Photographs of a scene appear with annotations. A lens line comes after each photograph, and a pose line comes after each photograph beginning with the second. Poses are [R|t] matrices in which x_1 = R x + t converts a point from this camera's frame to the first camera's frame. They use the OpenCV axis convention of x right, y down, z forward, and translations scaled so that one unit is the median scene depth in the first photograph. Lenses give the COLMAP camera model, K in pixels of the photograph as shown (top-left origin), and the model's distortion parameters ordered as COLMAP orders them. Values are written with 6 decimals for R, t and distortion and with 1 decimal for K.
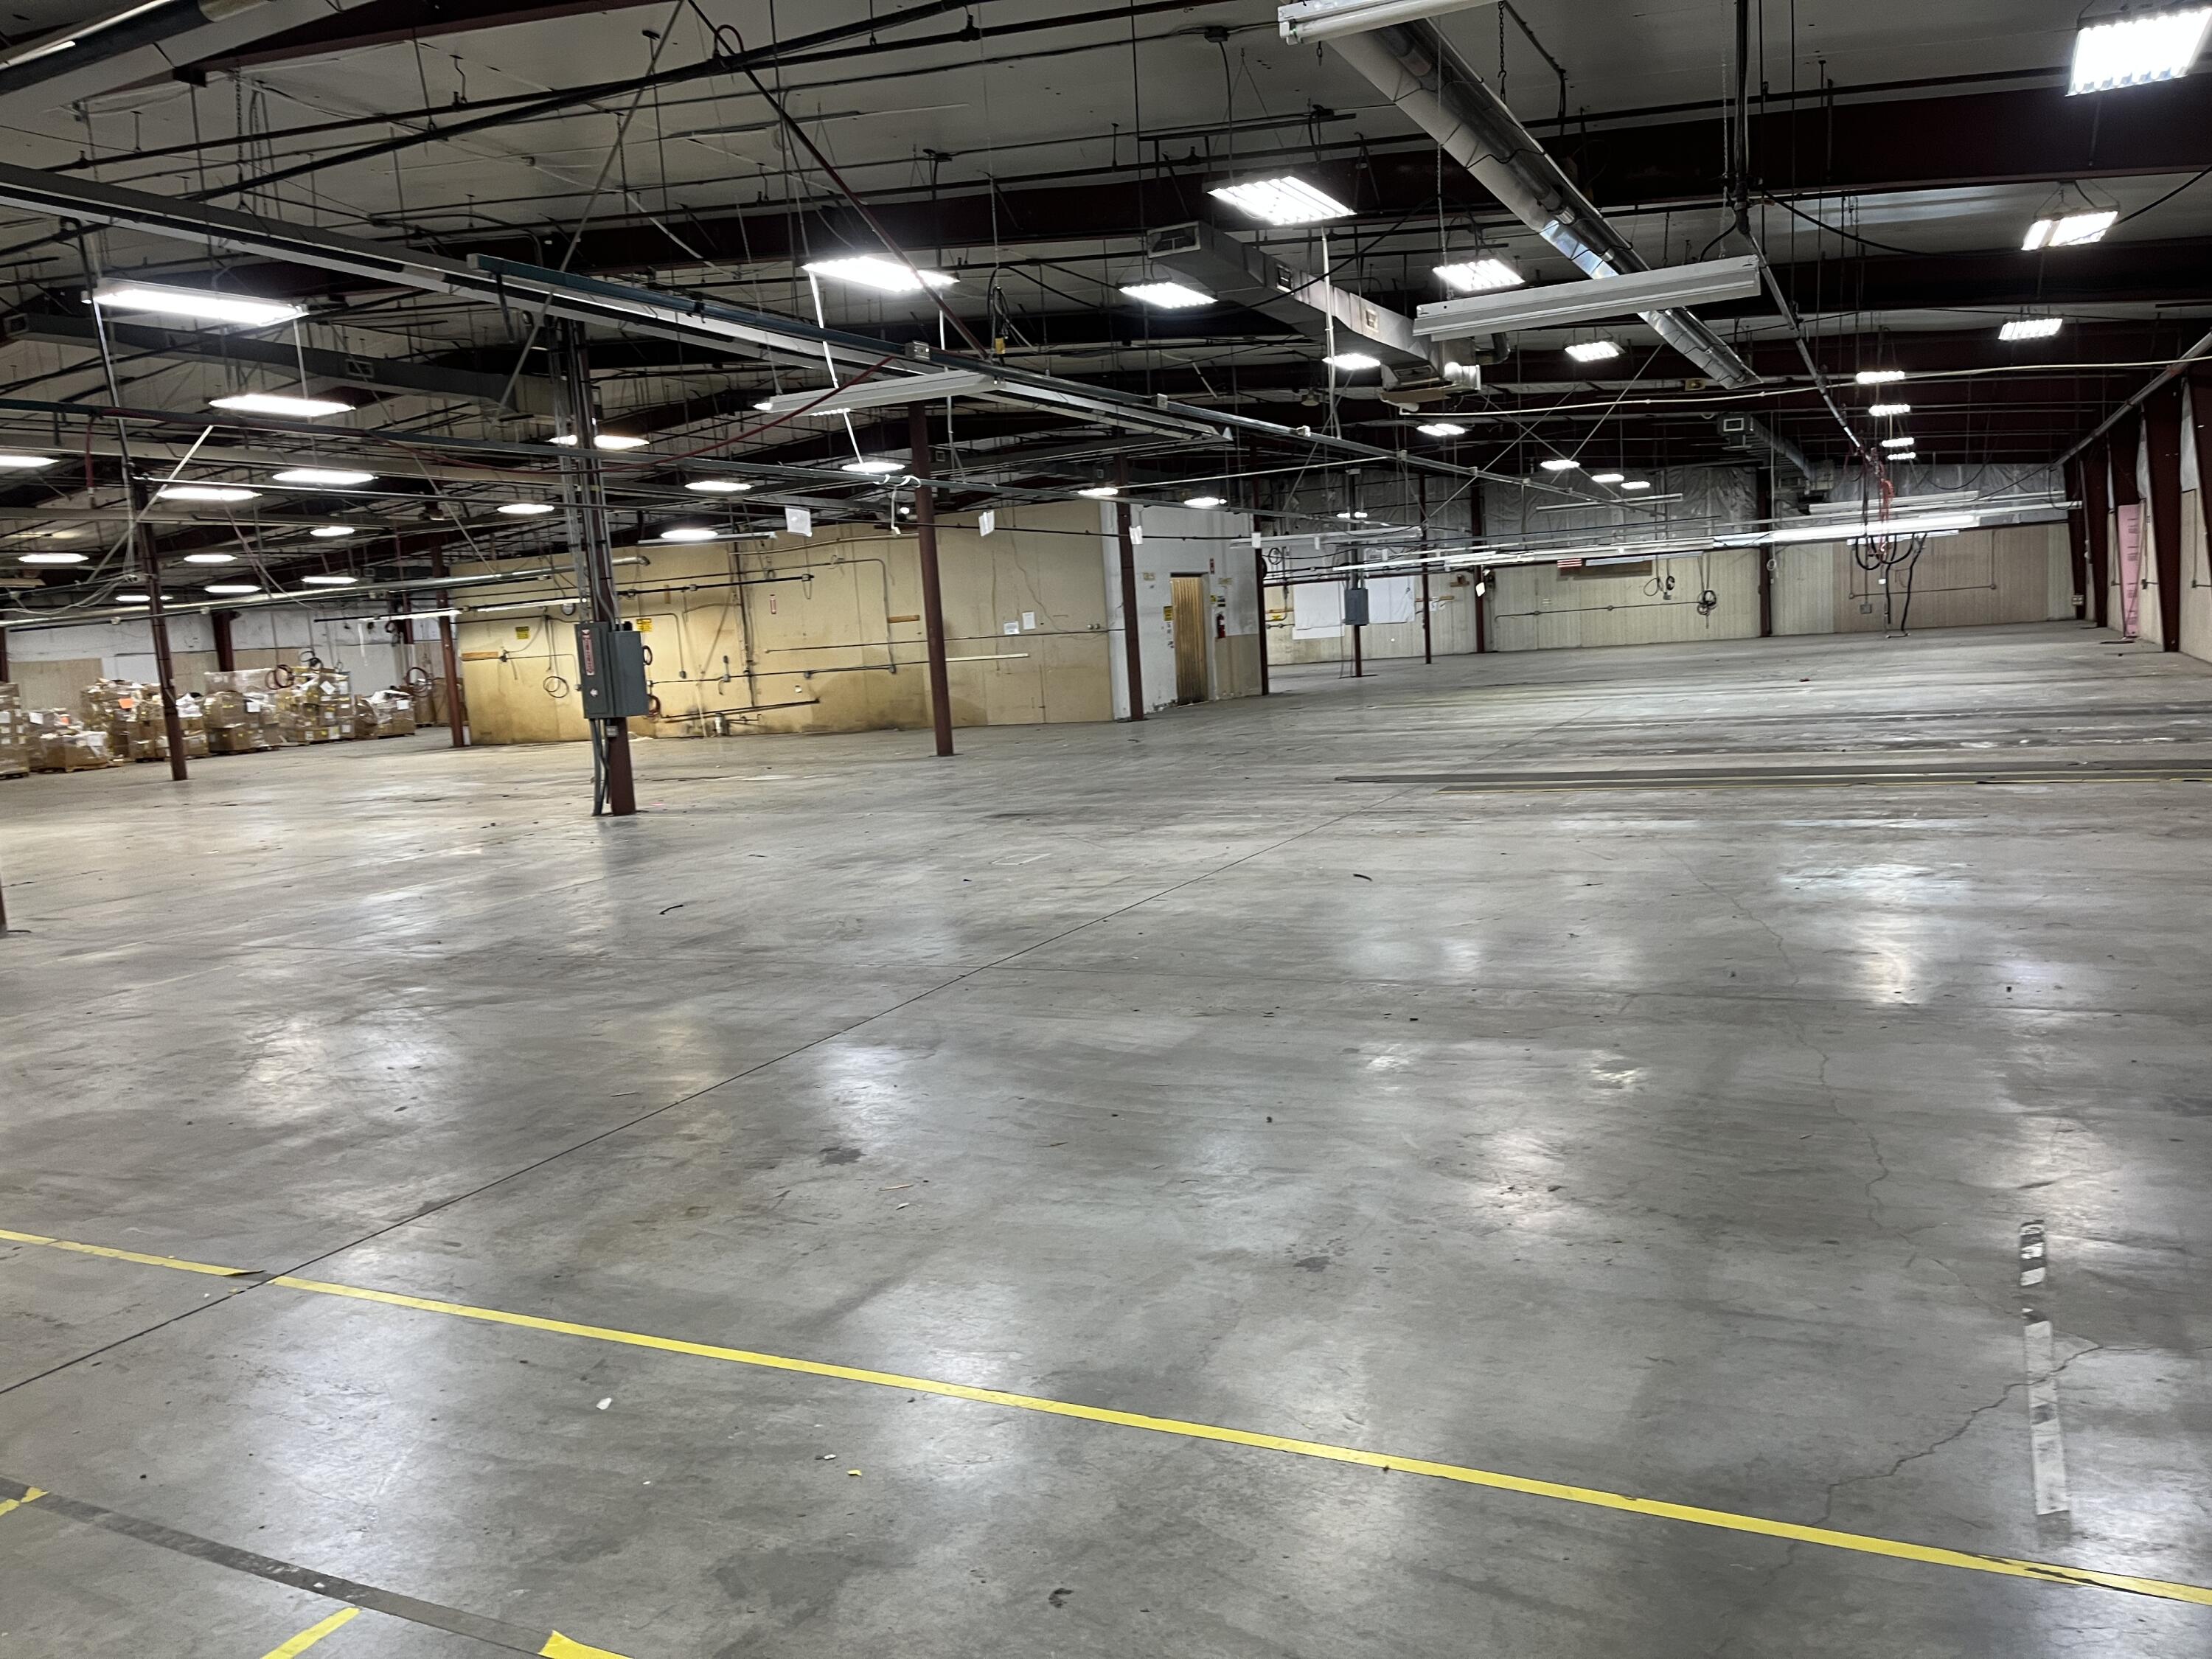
lens RADIAL K [[1645.2, 0, 1101.2], [0, 1645.2, 837.5], [0, 0, 1]] dist [0.072569, -0.093363]
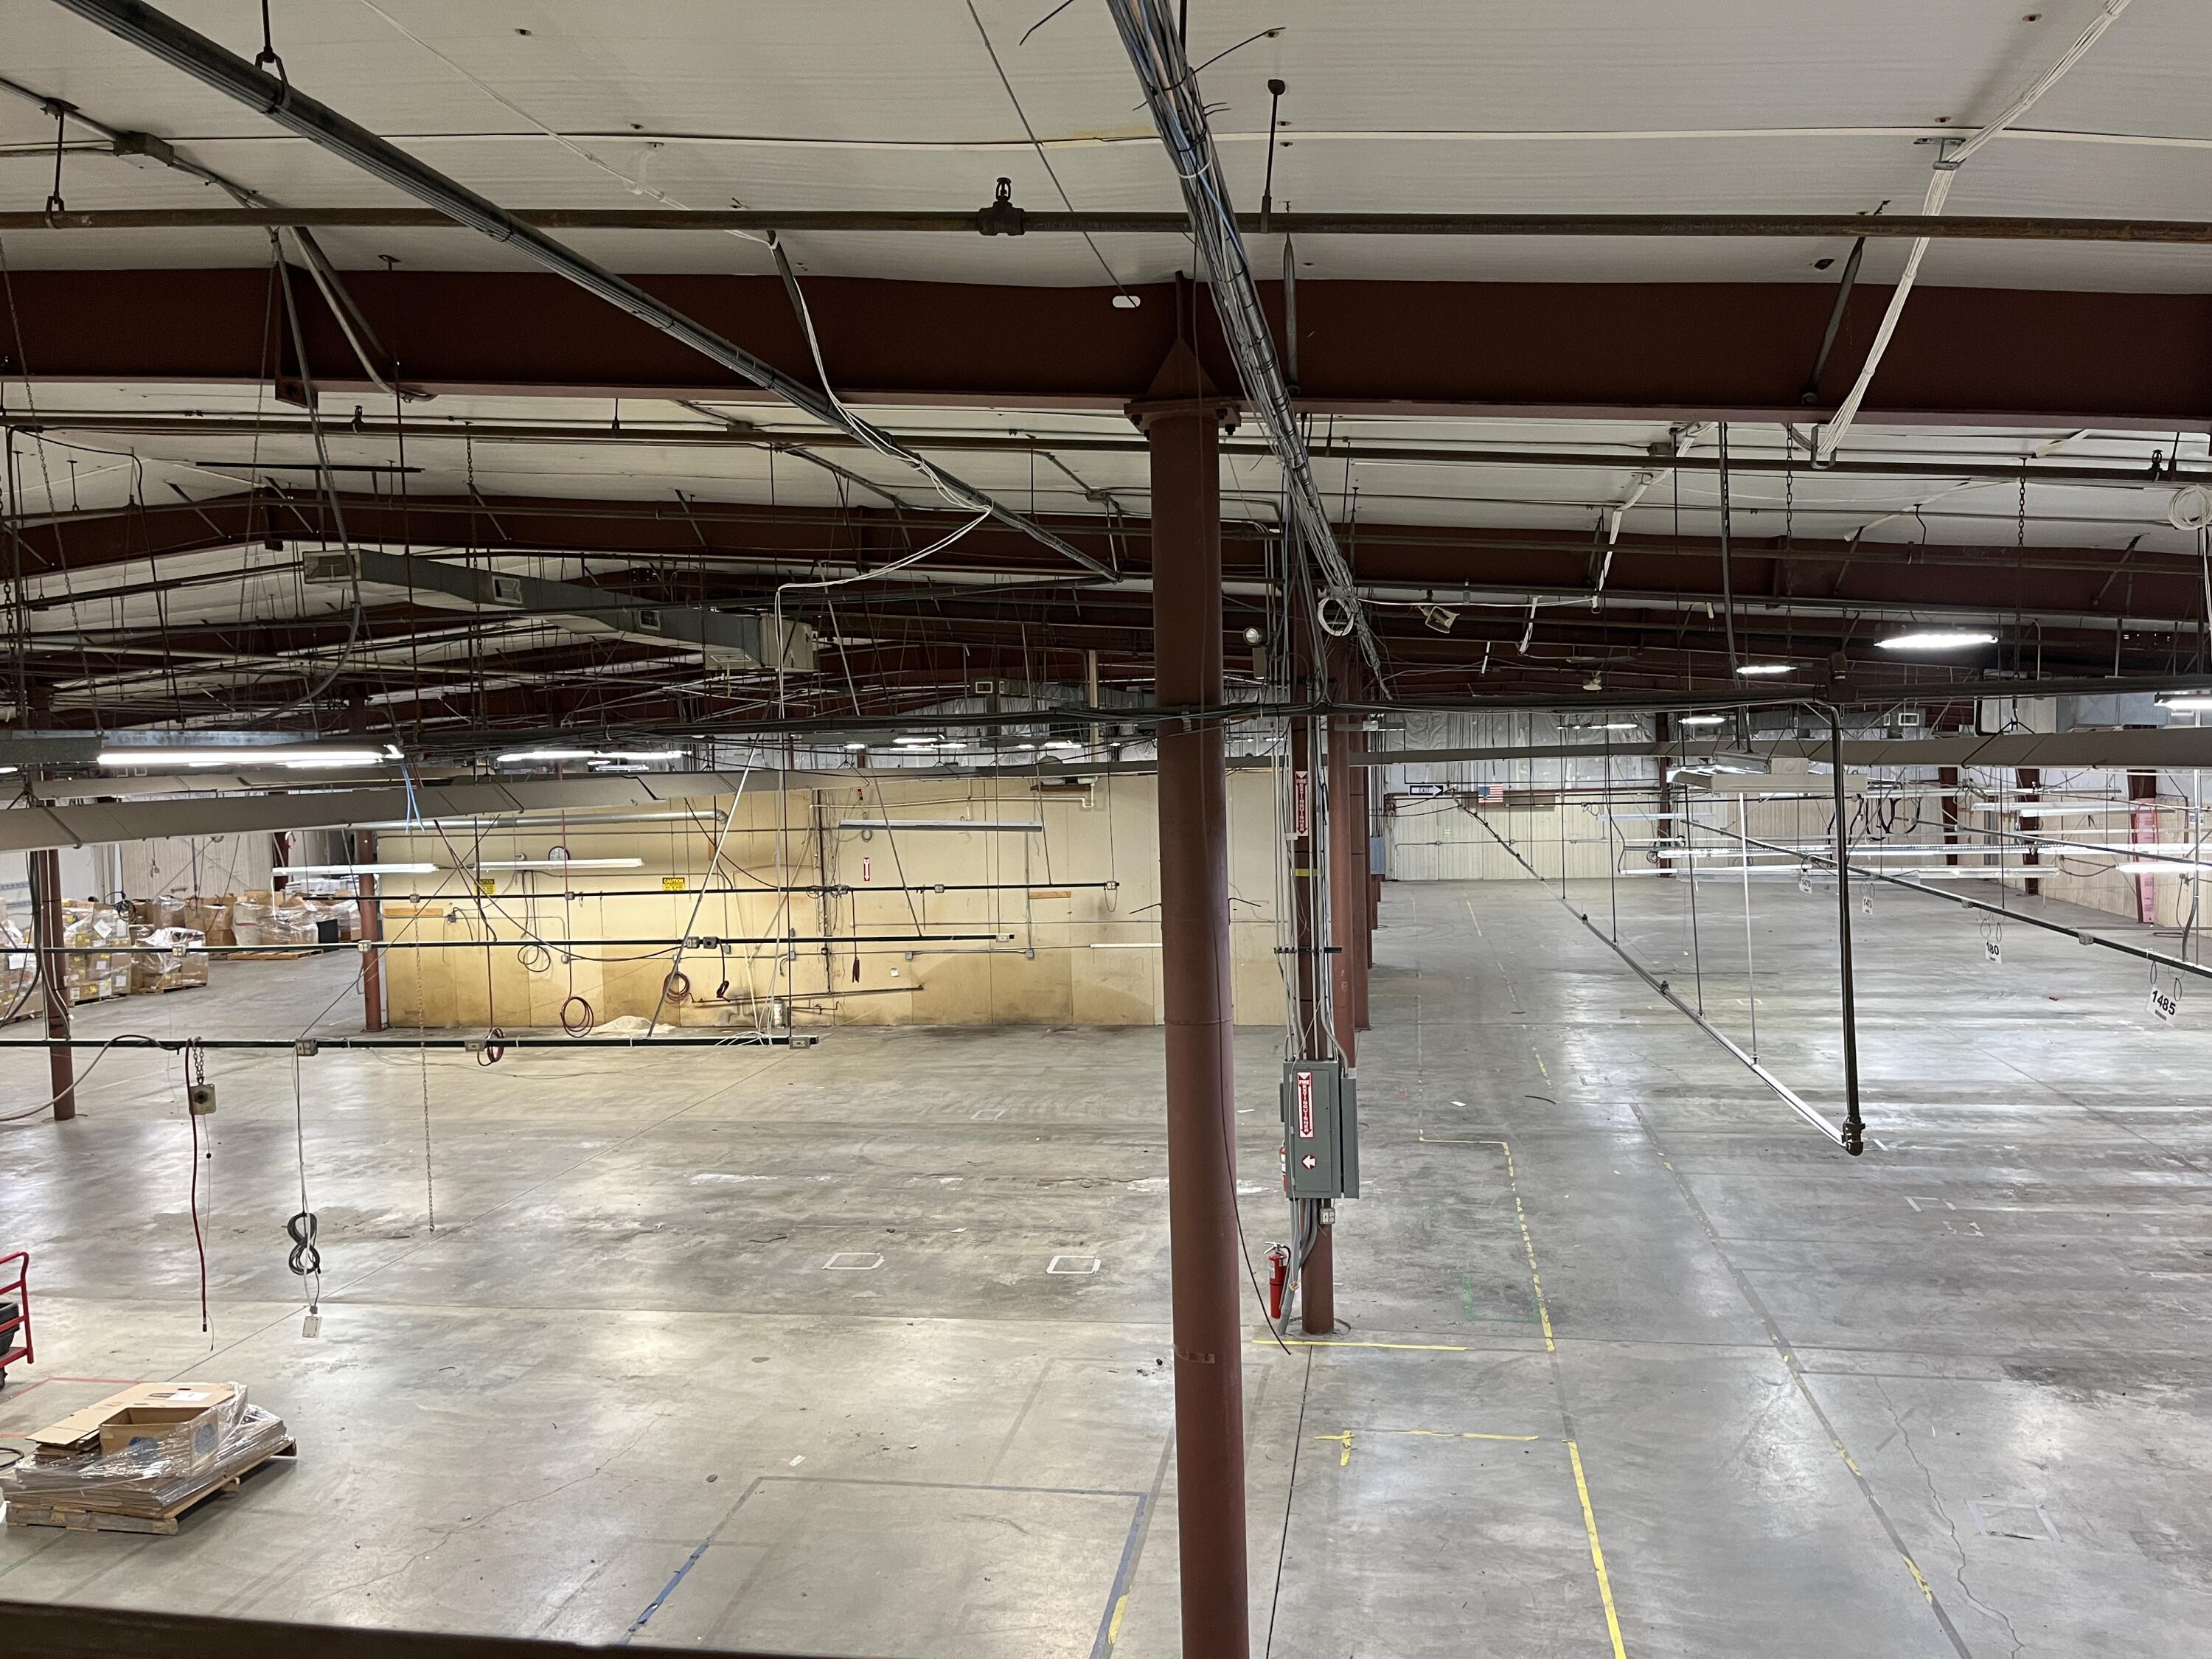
lens RADIAL K [[1654.4, 0, 1093.7], [0, 1654.4, 838.2], [0, 0, 1]] dist [0.079493, -0.106992]
pose [[0.962153, 0.019253, 0.271830, -0.308309], [0.002150, 0.996934, -0.078222, -0.090566], [-0.272502, 0.075846, 0.959161, 0.180017]]
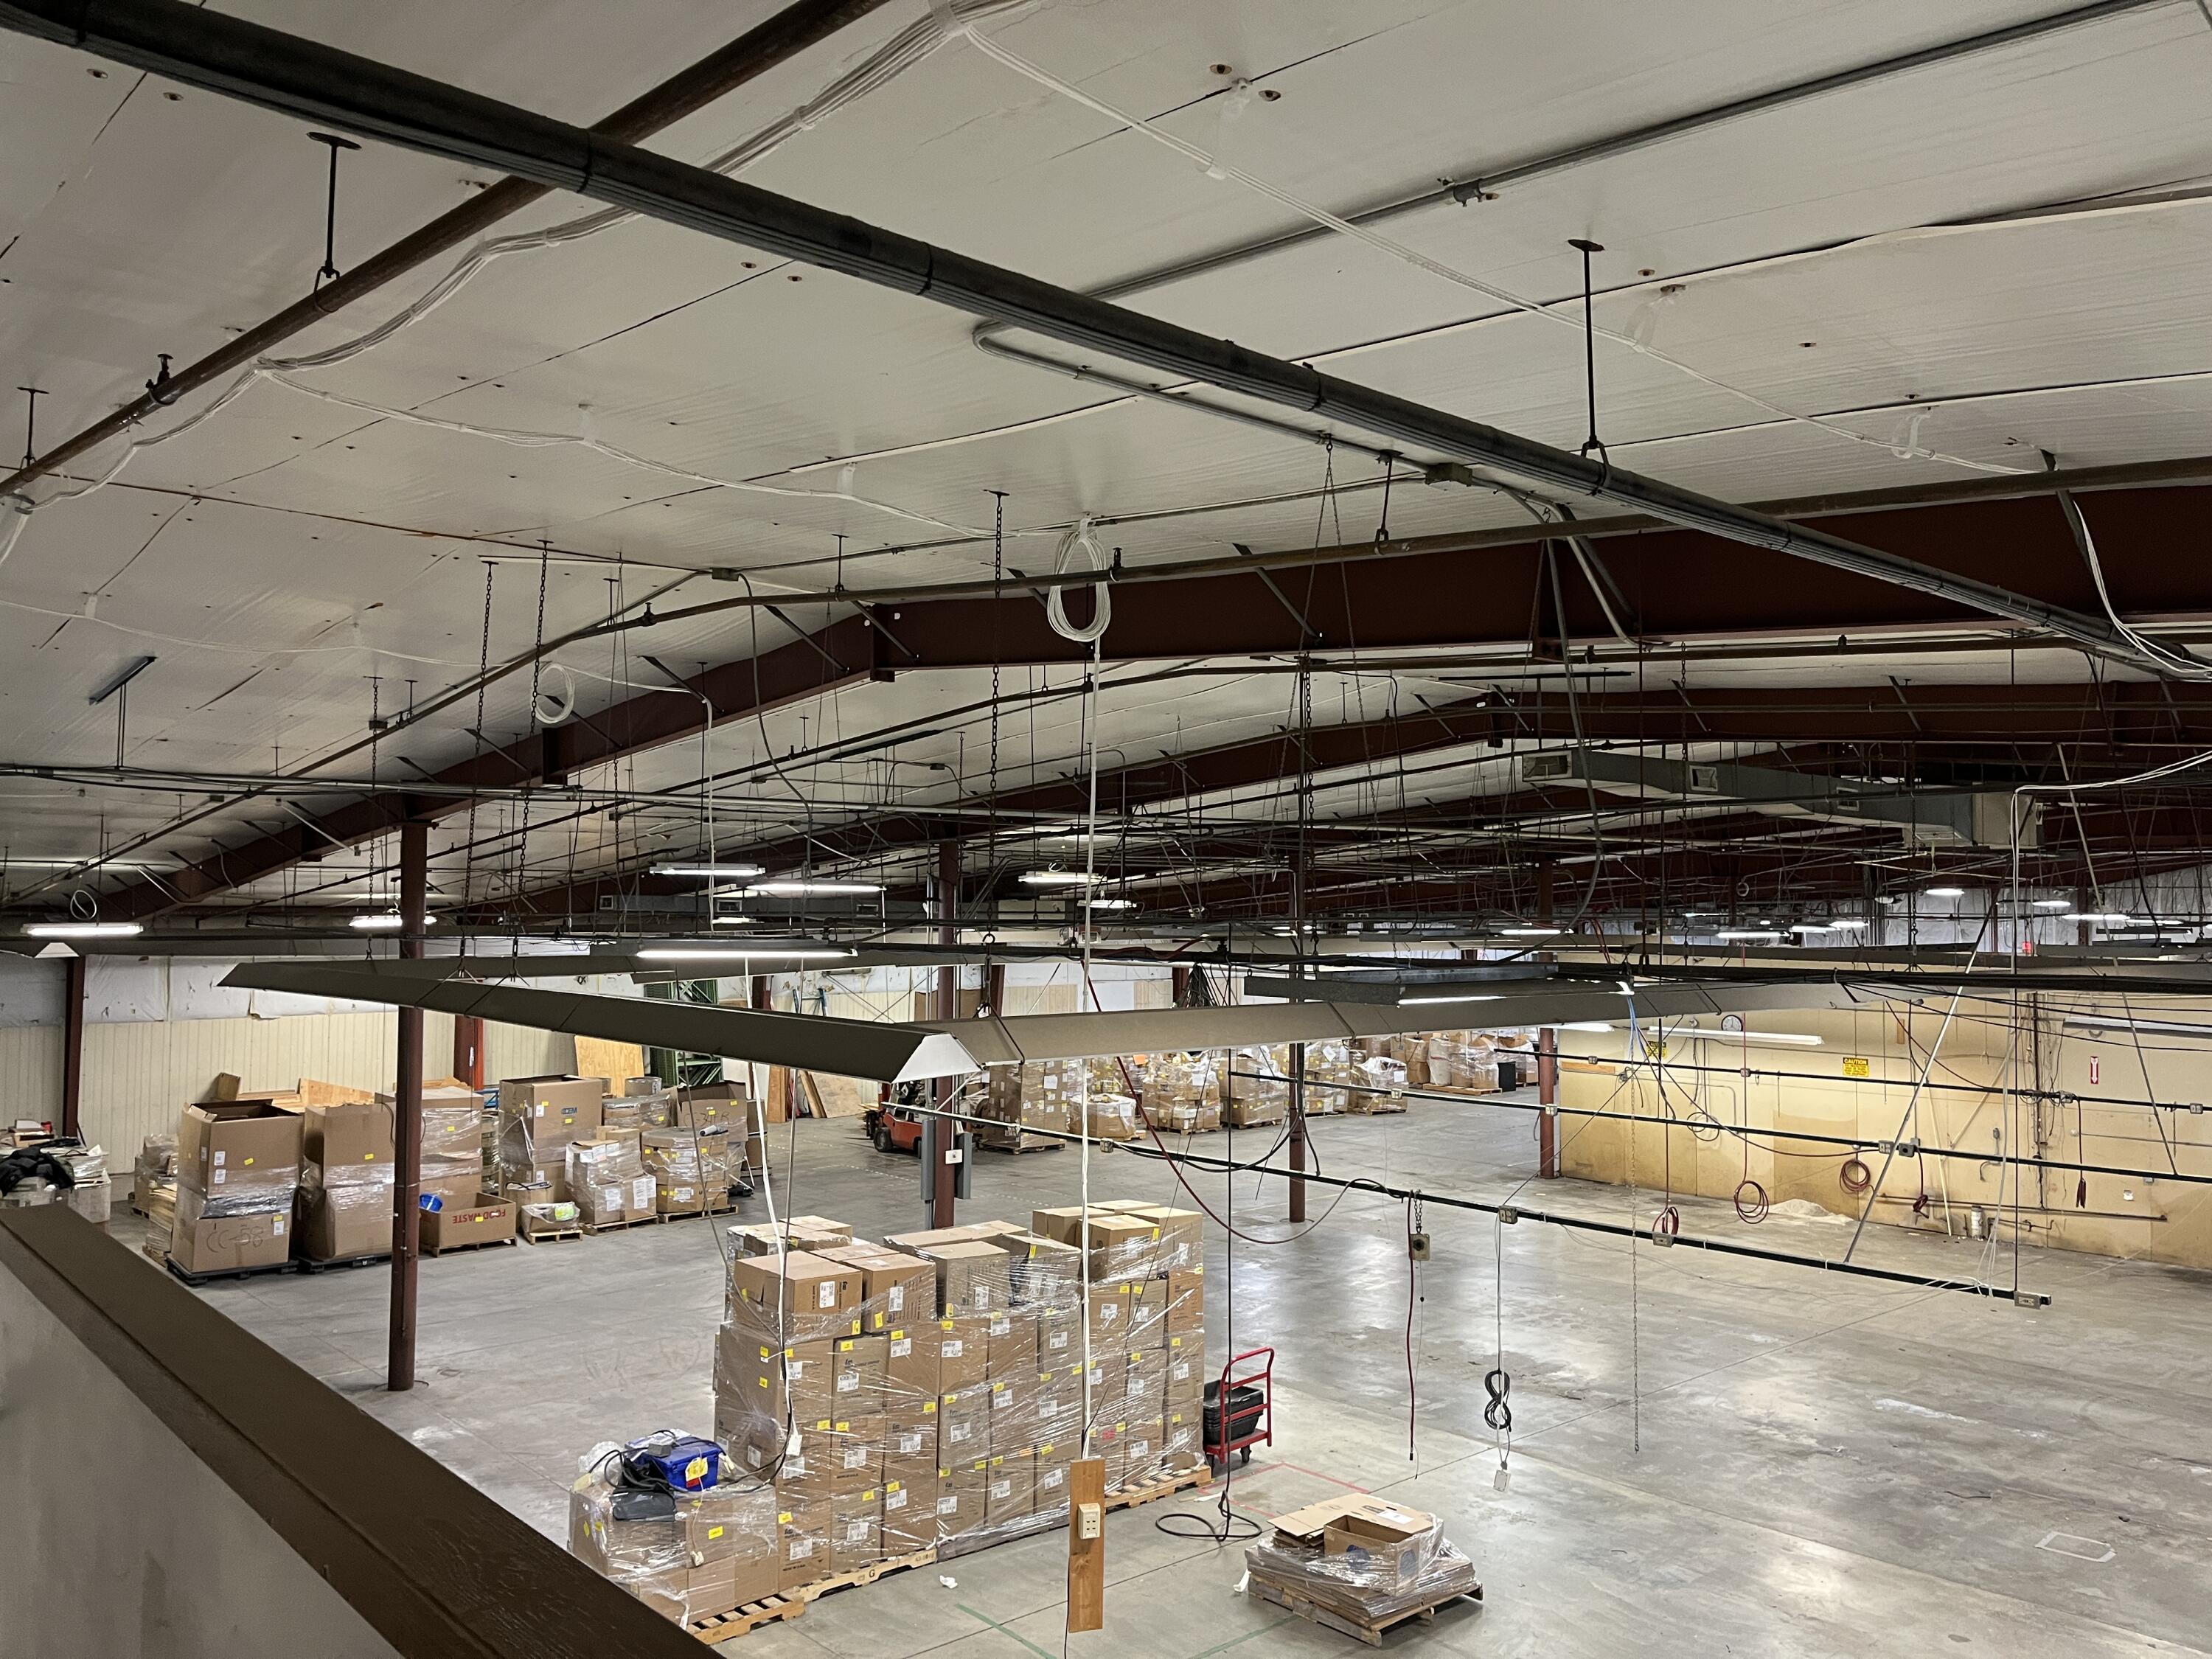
lens RADIAL K [[1647.9, 0, 1110.7], [0, 1647.9, 834.9], [0, 0, 1]] dist [0.078891, -0.110593]
pose [[0.922144, 0.054241, -0.383024, -0.312375], [-0.112939, 0.984734, -0.132454, -0.096384], [0.369993, 0.165400, 0.914193, 0.176106]]
